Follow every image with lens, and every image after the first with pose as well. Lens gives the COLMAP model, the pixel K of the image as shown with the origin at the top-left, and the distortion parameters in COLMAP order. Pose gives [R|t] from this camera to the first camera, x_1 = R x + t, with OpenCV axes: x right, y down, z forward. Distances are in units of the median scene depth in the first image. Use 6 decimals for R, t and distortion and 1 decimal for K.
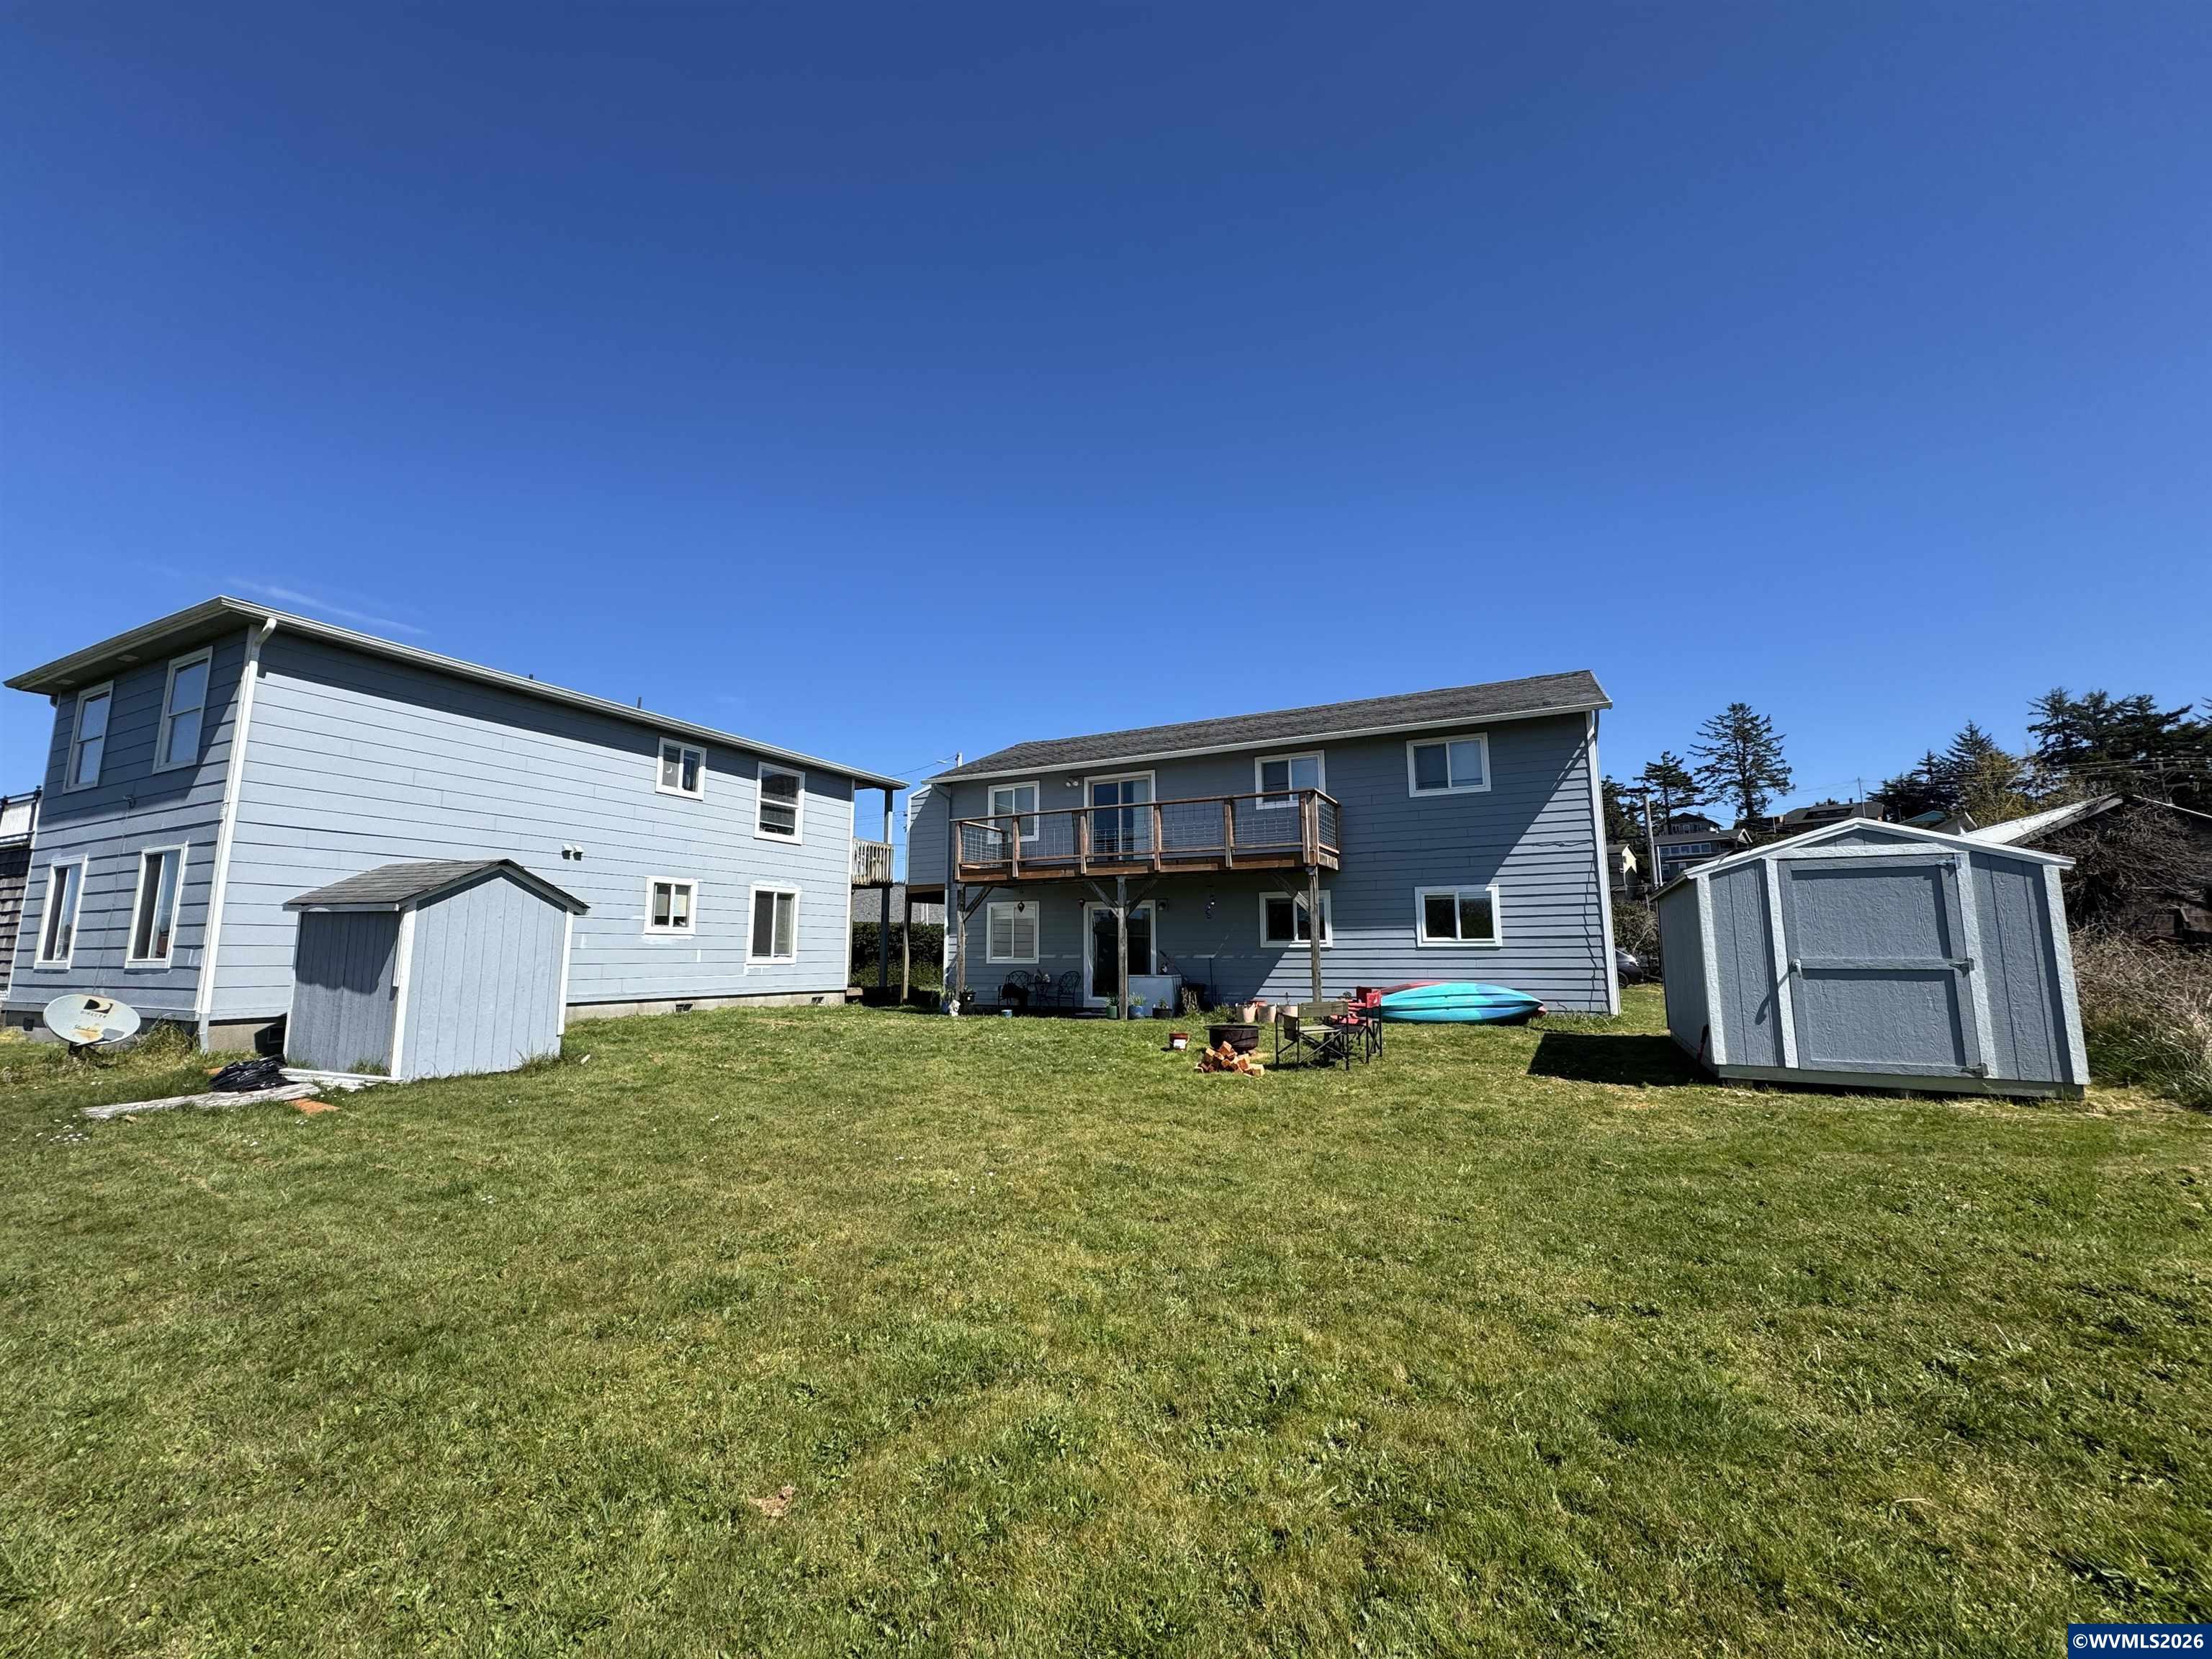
lens RADIAL K [[879.9, 0, 1106.0], [0, 879.9, 829.5], [0, 0, 1]] dist [0.014561, -0.000124]
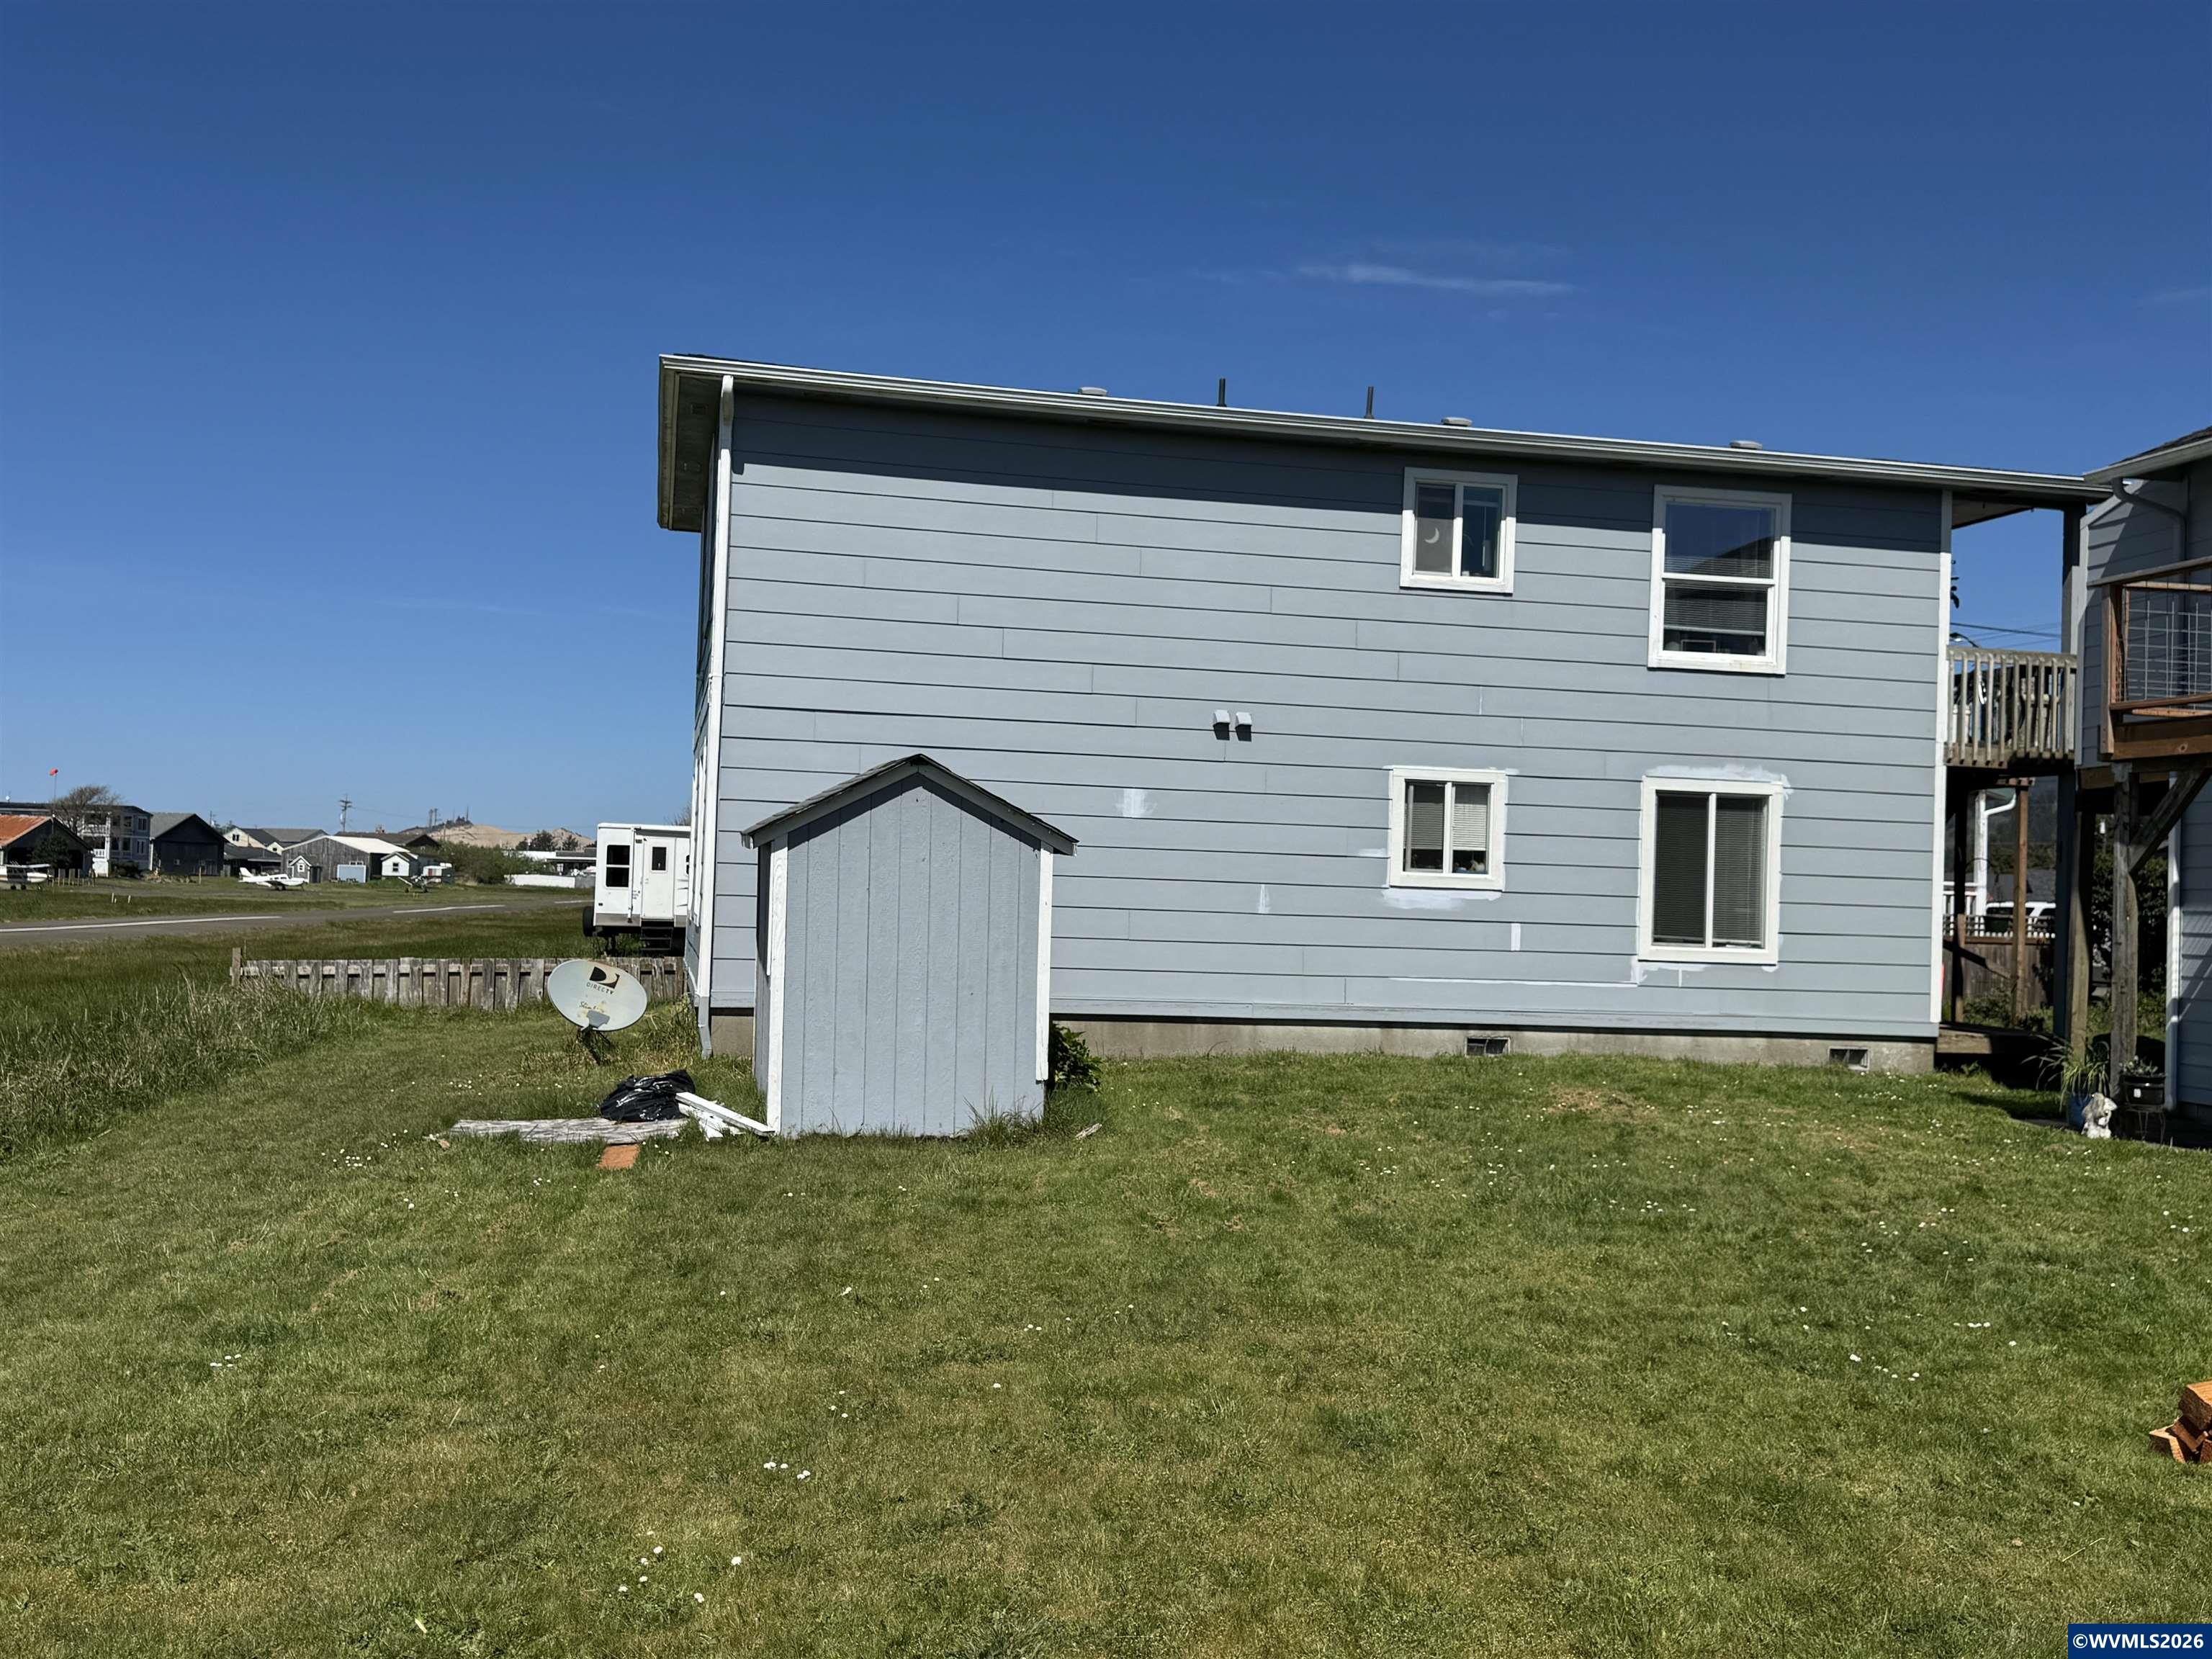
lens RADIAL K [[2011.2, 0, 1106.0], [0, 2011.2, 829.5], [0, 0, 1]] dist [0.072494, -0.007876]
pose [[0.629697, 0.000815, -0.776841, 0.242413], [0.075688, 0.995177, 0.062395, 0.007422], [0.773145, -0.098087, 0.626598, 0.208881]]
